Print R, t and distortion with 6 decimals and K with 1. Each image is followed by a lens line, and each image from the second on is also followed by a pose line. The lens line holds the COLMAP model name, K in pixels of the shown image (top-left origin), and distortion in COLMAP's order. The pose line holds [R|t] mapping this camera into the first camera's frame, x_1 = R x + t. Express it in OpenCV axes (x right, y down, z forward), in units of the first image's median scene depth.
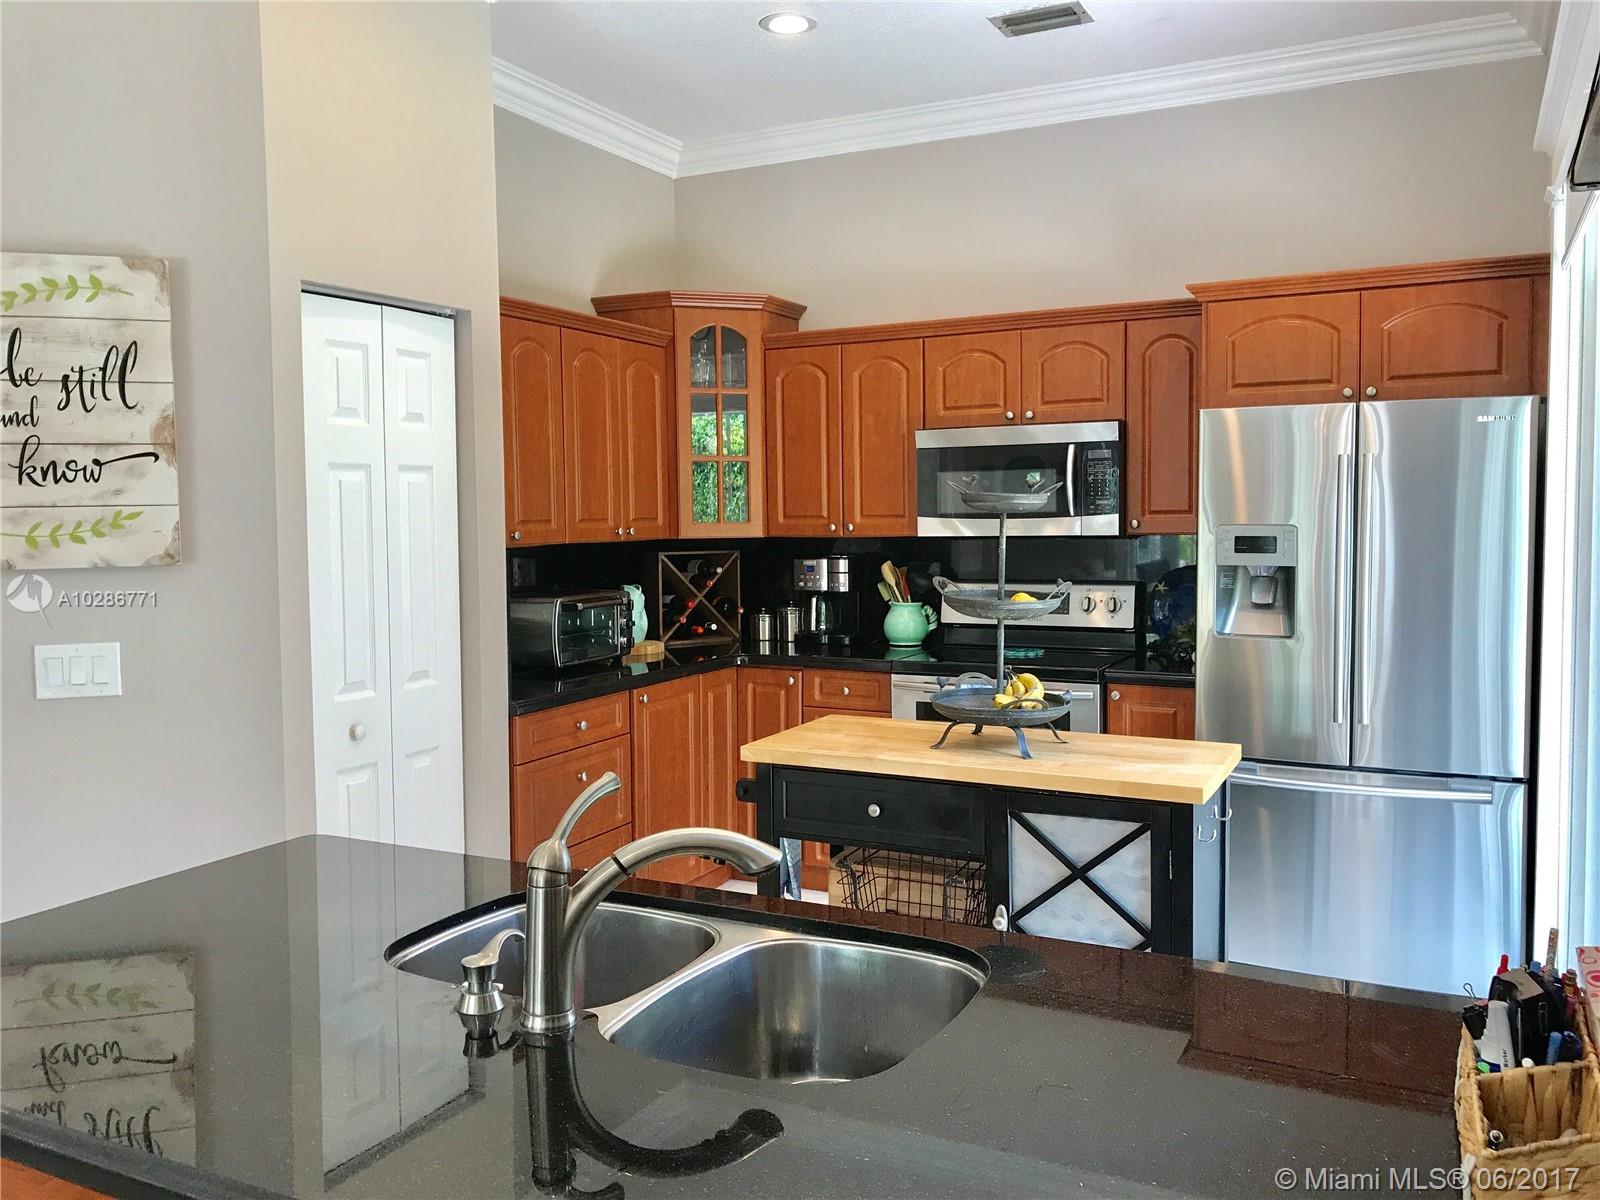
lens RADIAL K [[1320.9, 0, 801.1], [0, 1320.9, 595.4], [0, 0, 1]] dist [0.040469, -0.024528]
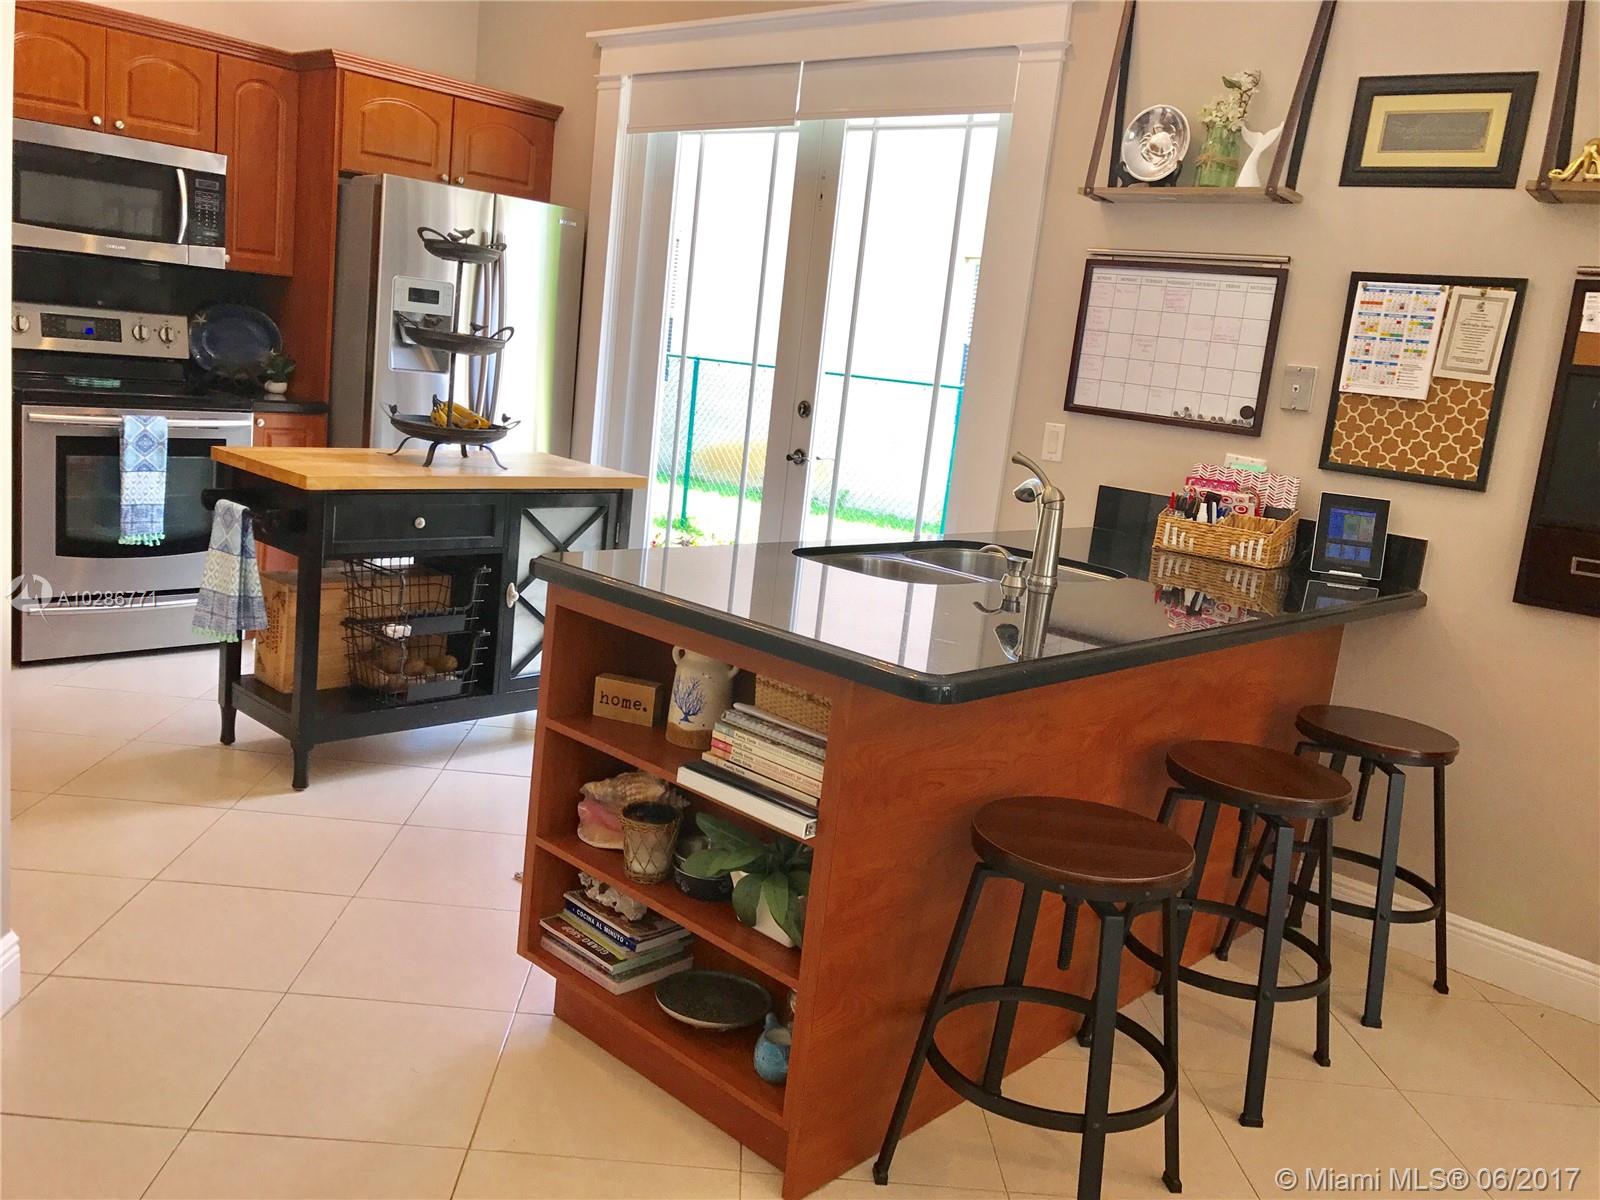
lens RADIAL K [[1320.9, 0, 794.2], [0, 1320.9, 589.7], [0, 0, 1]] dist [0.040469, -0.024528]
pose [[0.285128, -0.139800, 0.948239, -0.763538], [-0.045567, 0.986210, 0.159100, 0.018744], [-0.957406, -0.088573, 0.274825, 0.301069]]
